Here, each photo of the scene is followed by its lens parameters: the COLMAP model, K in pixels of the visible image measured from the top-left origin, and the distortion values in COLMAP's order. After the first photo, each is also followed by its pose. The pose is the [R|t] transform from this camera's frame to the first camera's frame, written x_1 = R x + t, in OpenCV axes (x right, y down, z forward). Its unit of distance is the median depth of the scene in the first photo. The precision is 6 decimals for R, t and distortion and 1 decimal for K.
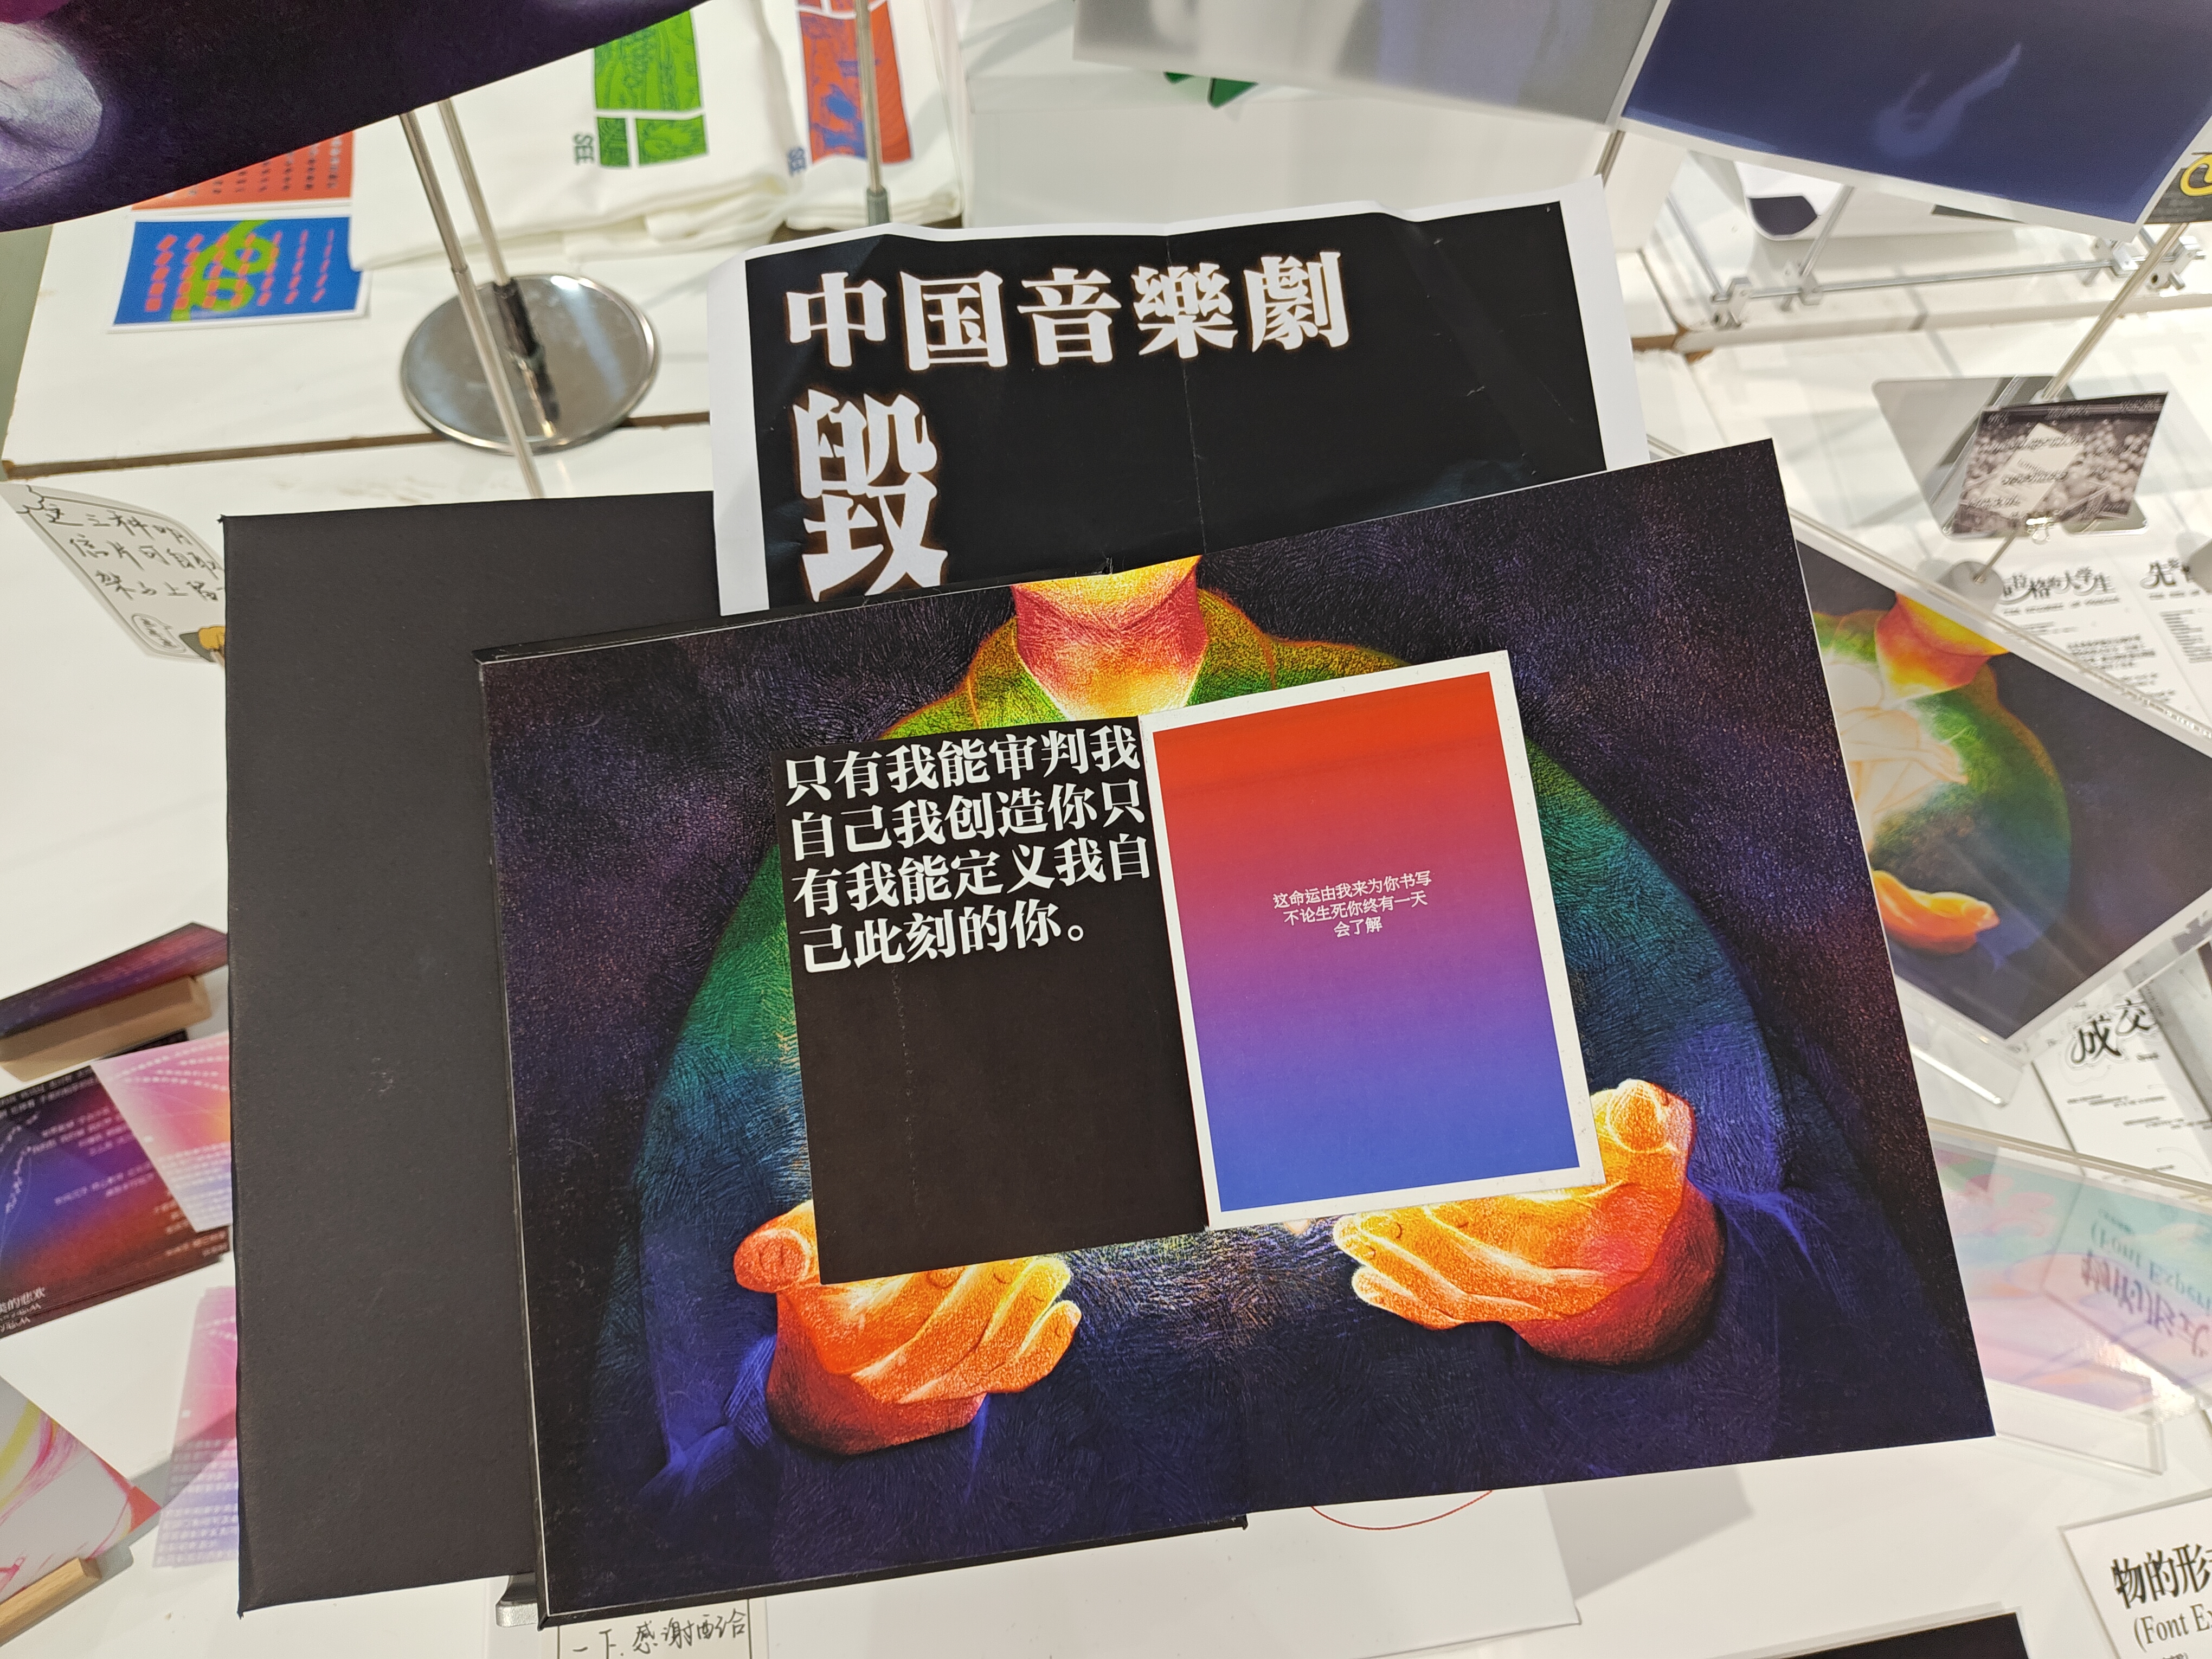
lens RADIAL K [[1524.3, 0, 1104.4], [0, 1524.3, 847.9], [0, 0, 1]] dist [0.035675, -0.047017]
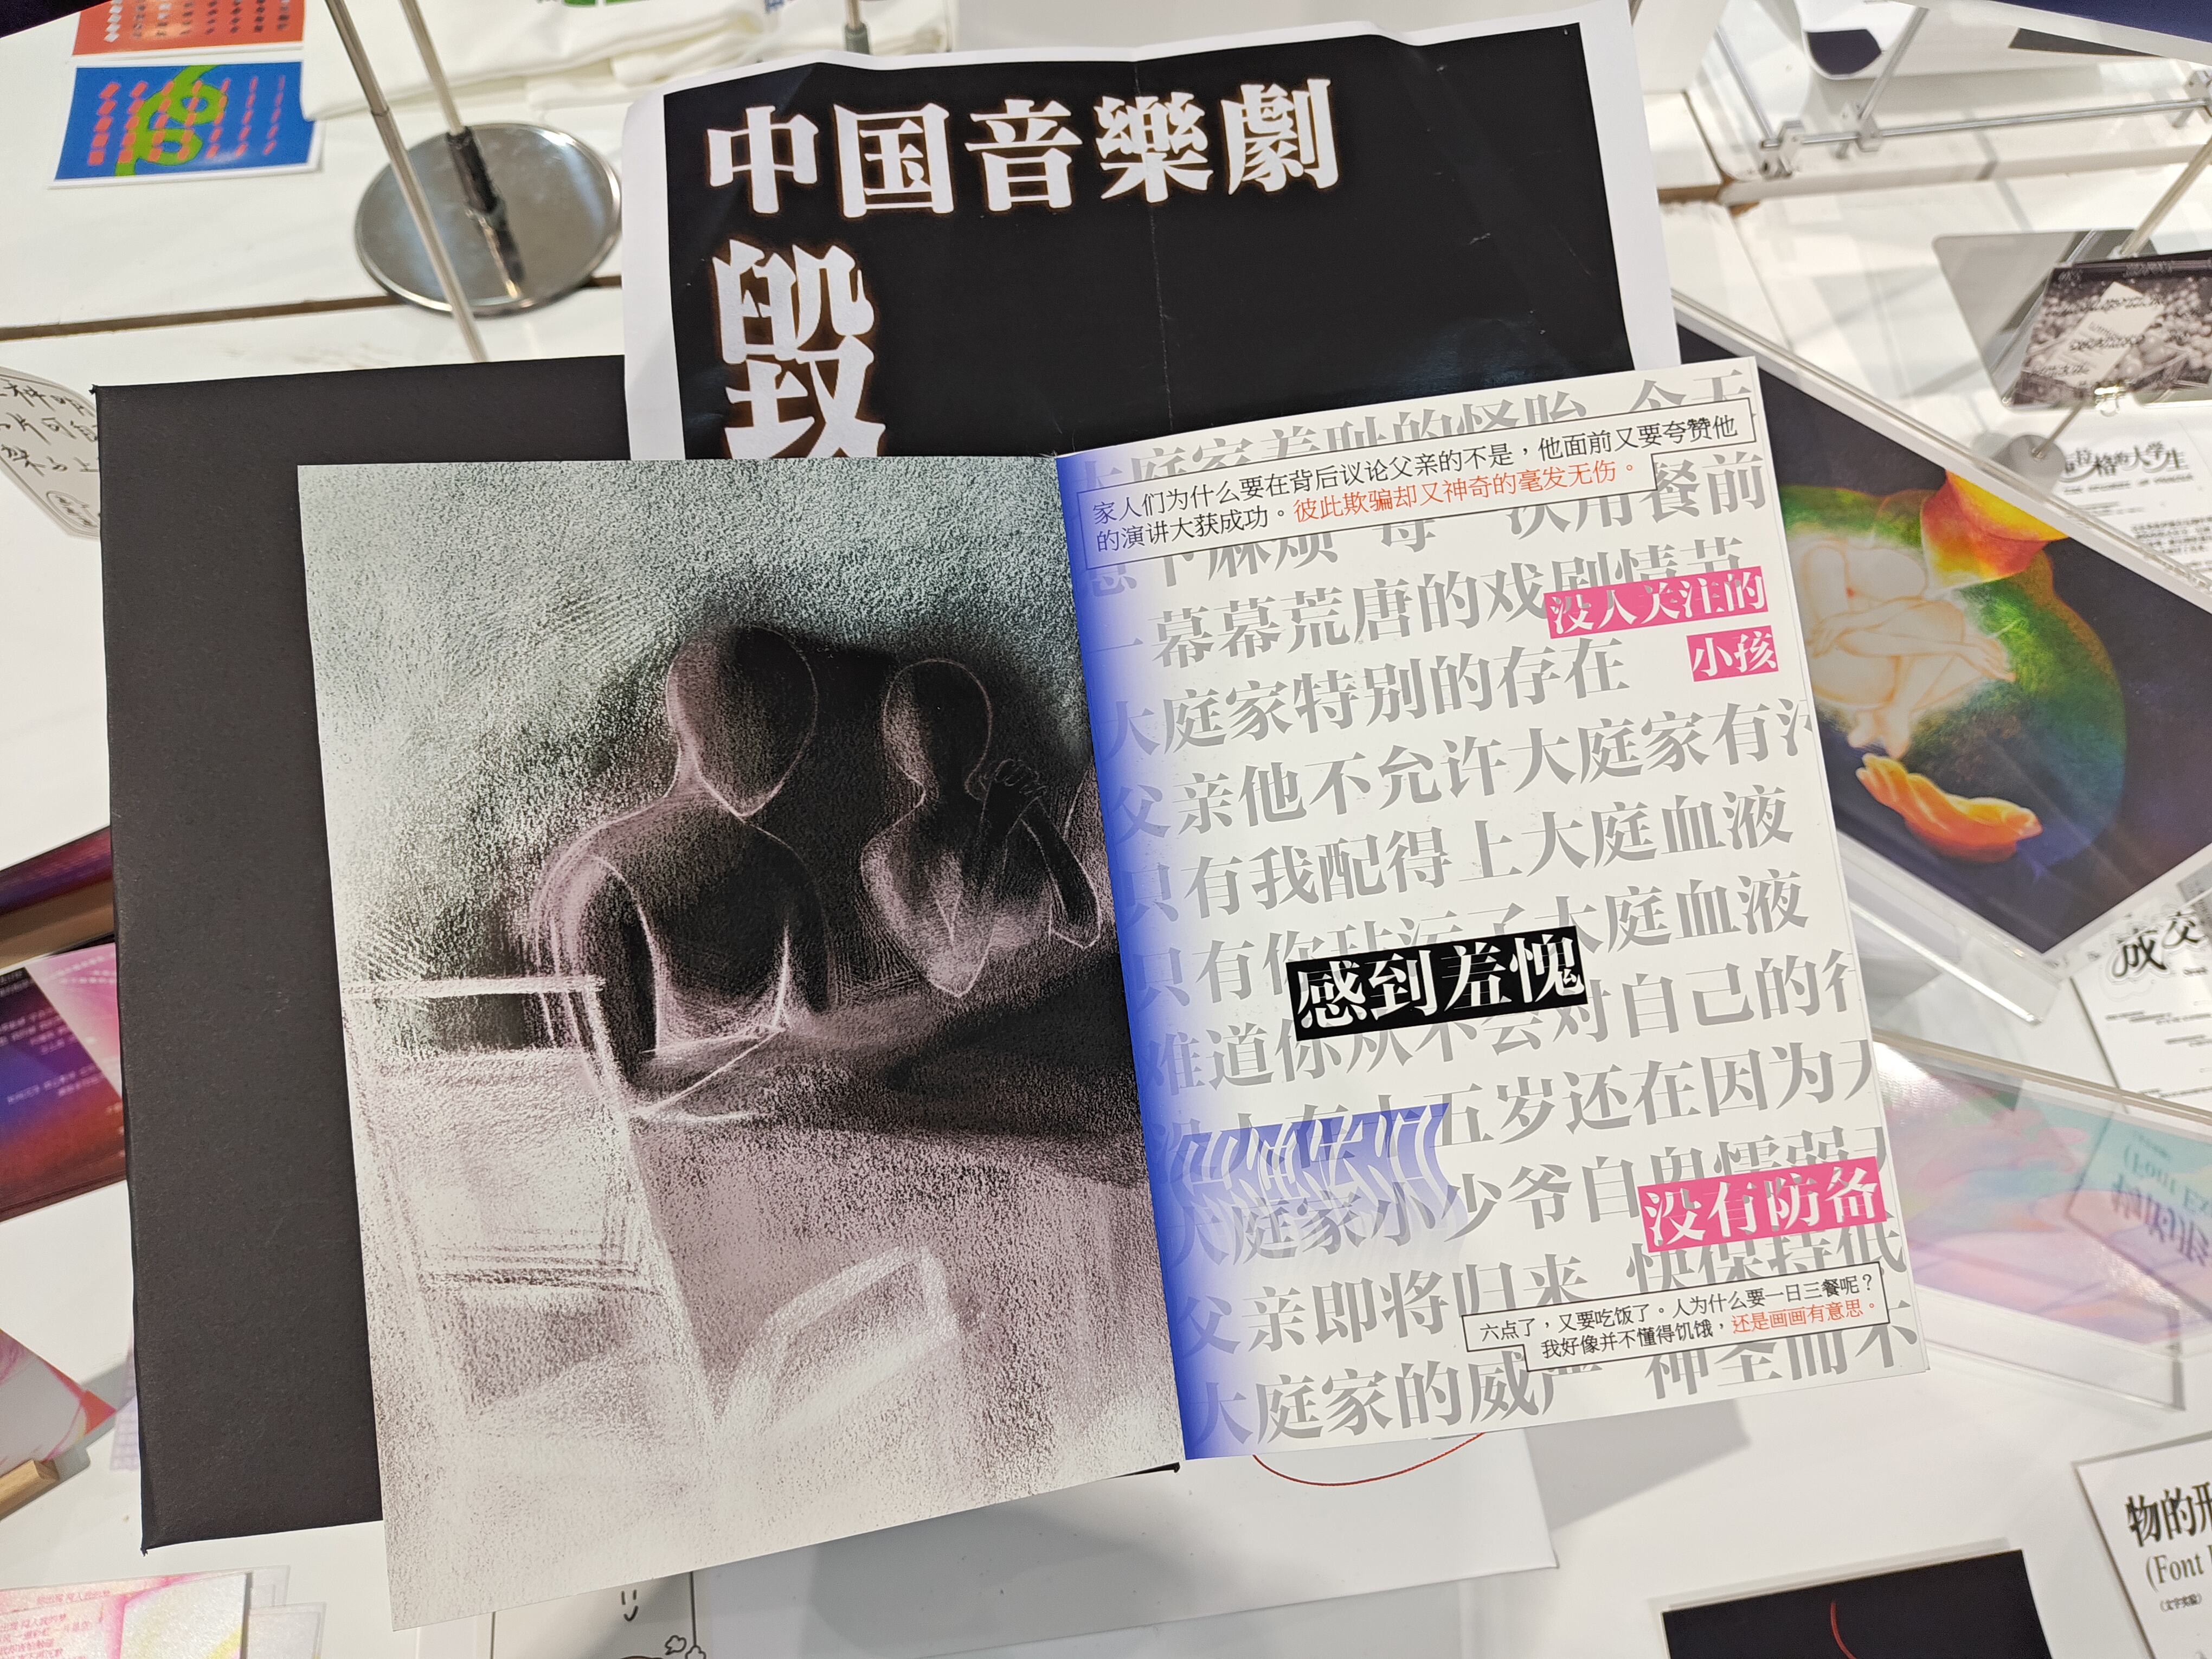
lens RADIAL K [[1524.3, 0, 1082.9], [0, 1524.3, 849.2], [0, 0, 1]] dist [0.035675, -0.047017]
pose [[0.999521, 0.007957, -0.029907, 0.031878], [-0.005584, 0.996890, 0.078611, -0.010382], [0.030440, -0.078406, 0.996457, 0.058769]]
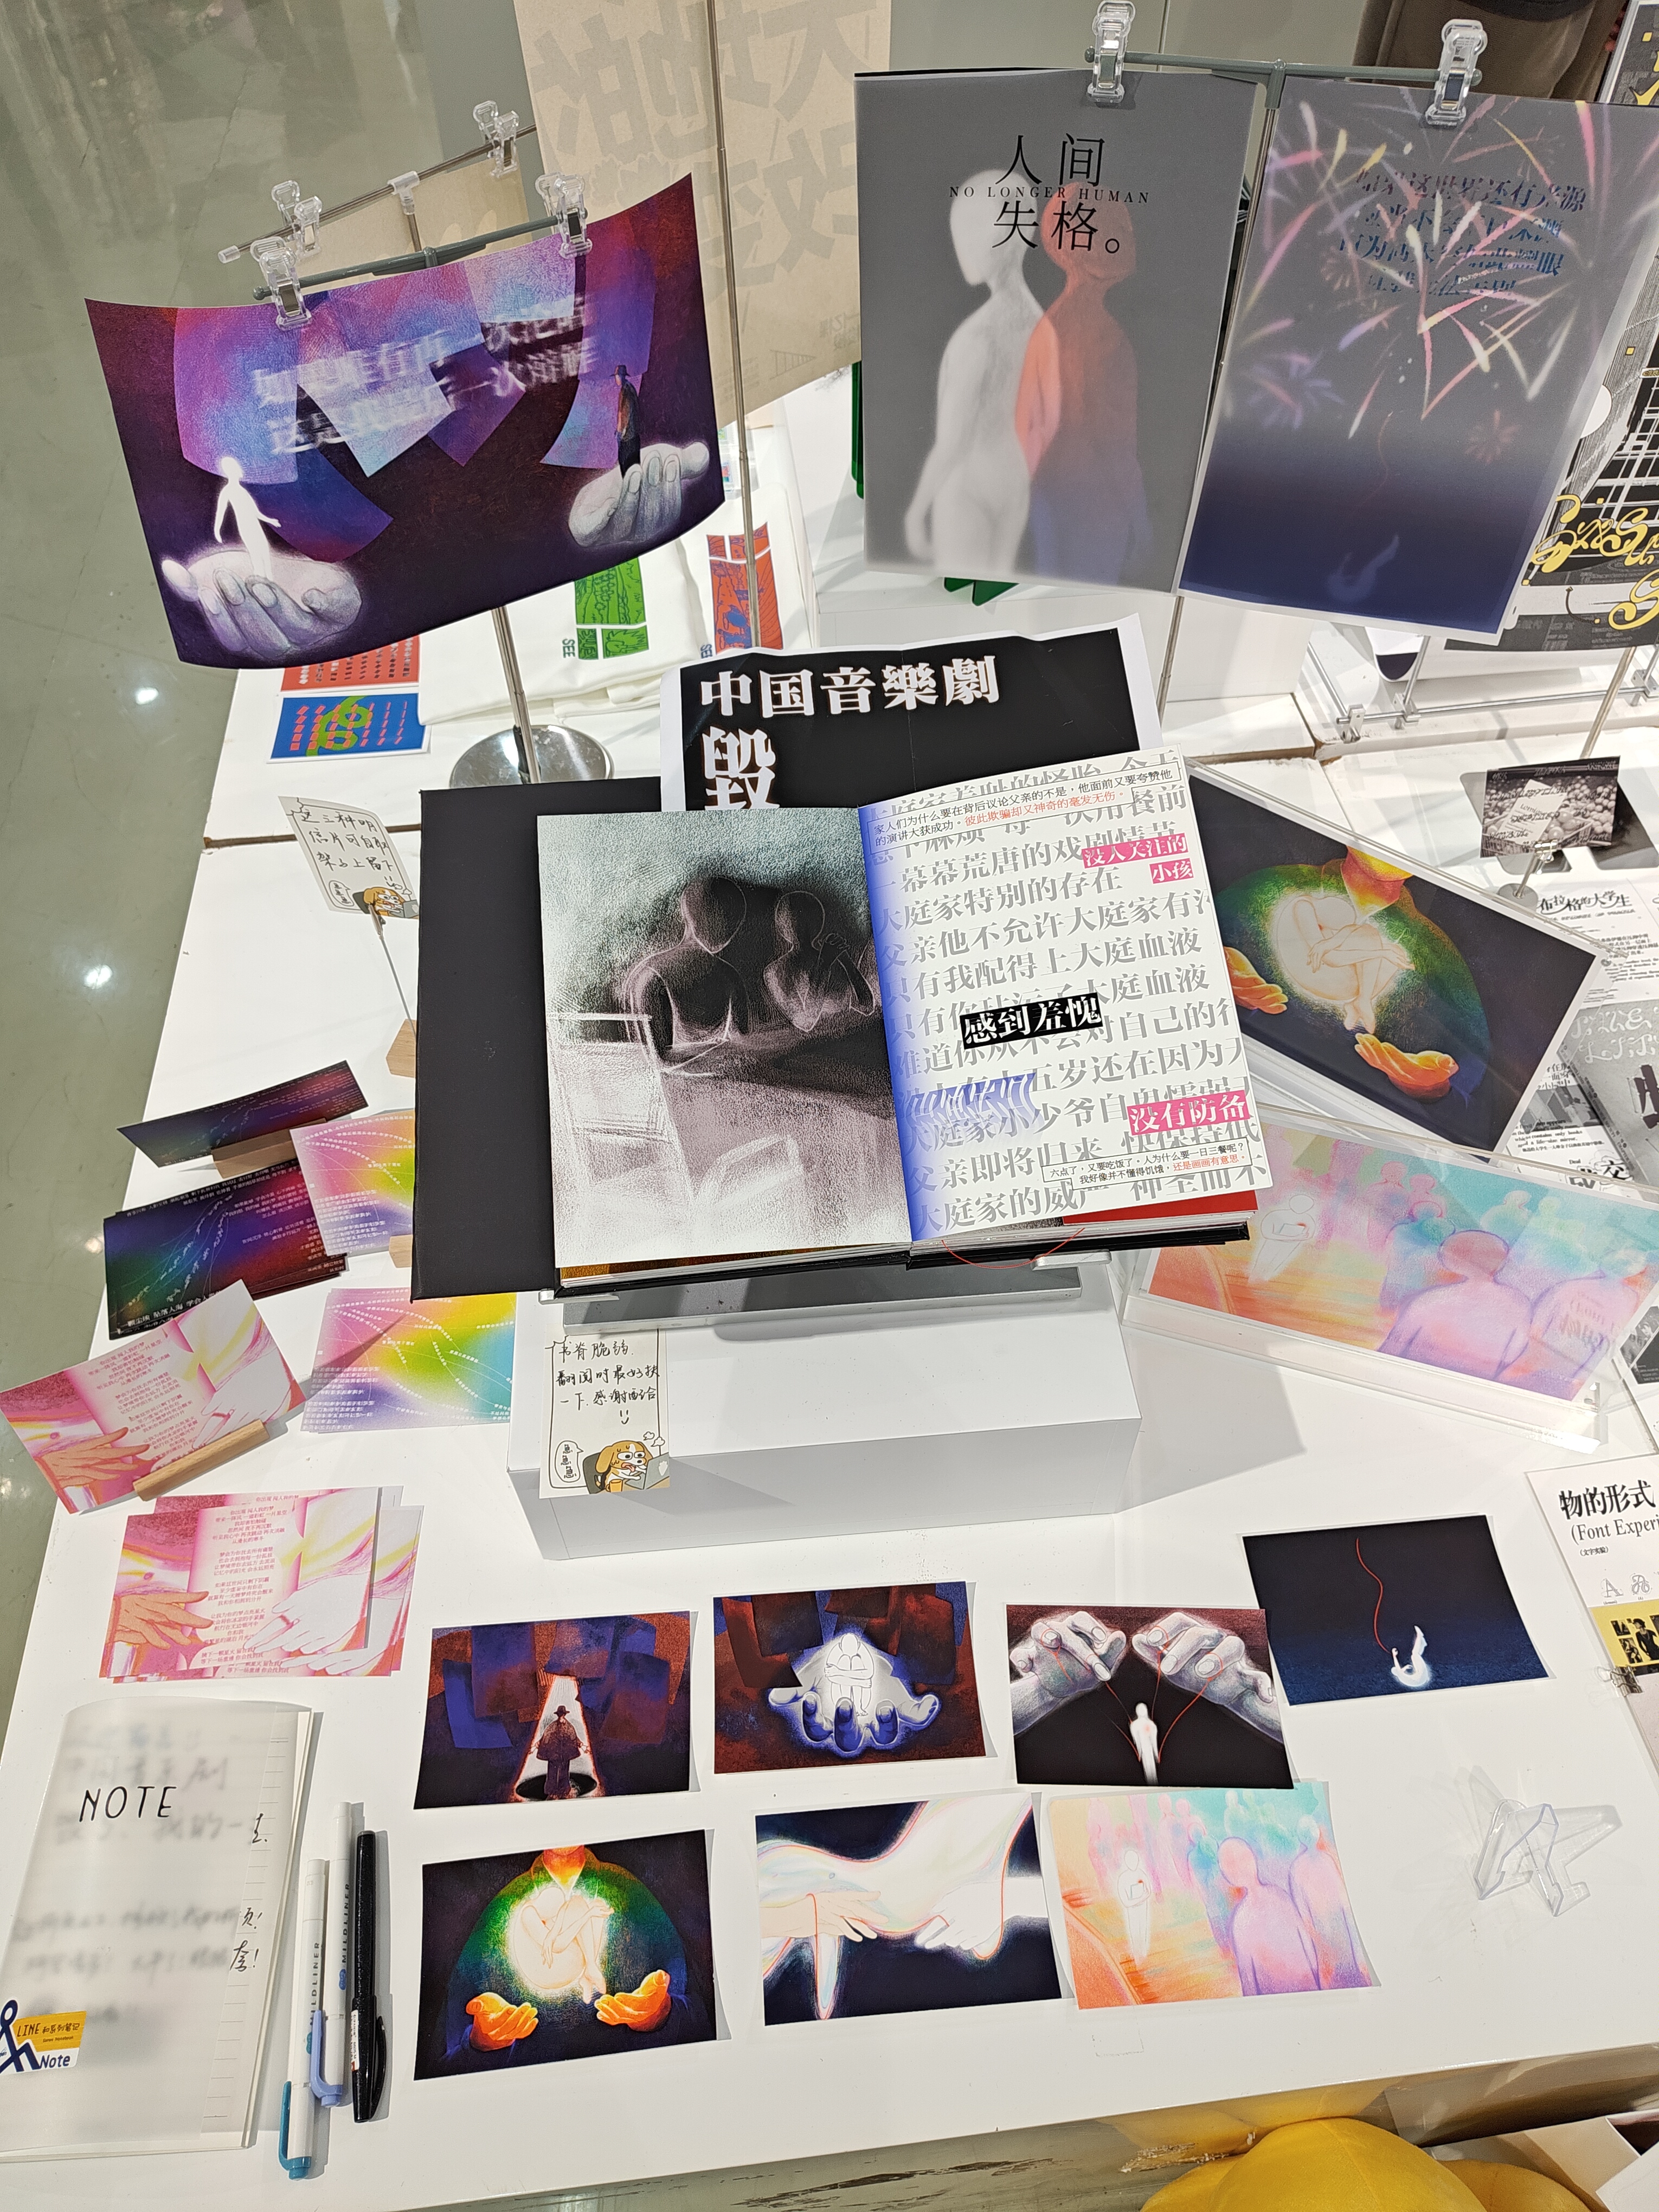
lens RADIAL K [[1524.3, 0, 813.9], [0, 1524.3, 1103.4], [0, 0, 1]] dist [0.035675, -0.047017]
pose [[0.993454, 0.001304, -0.114225, 0.116169], [-0.019960, 0.986534, -0.162331, 0.353861], [0.112475, 0.163548, 0.980103, -0.589097]]
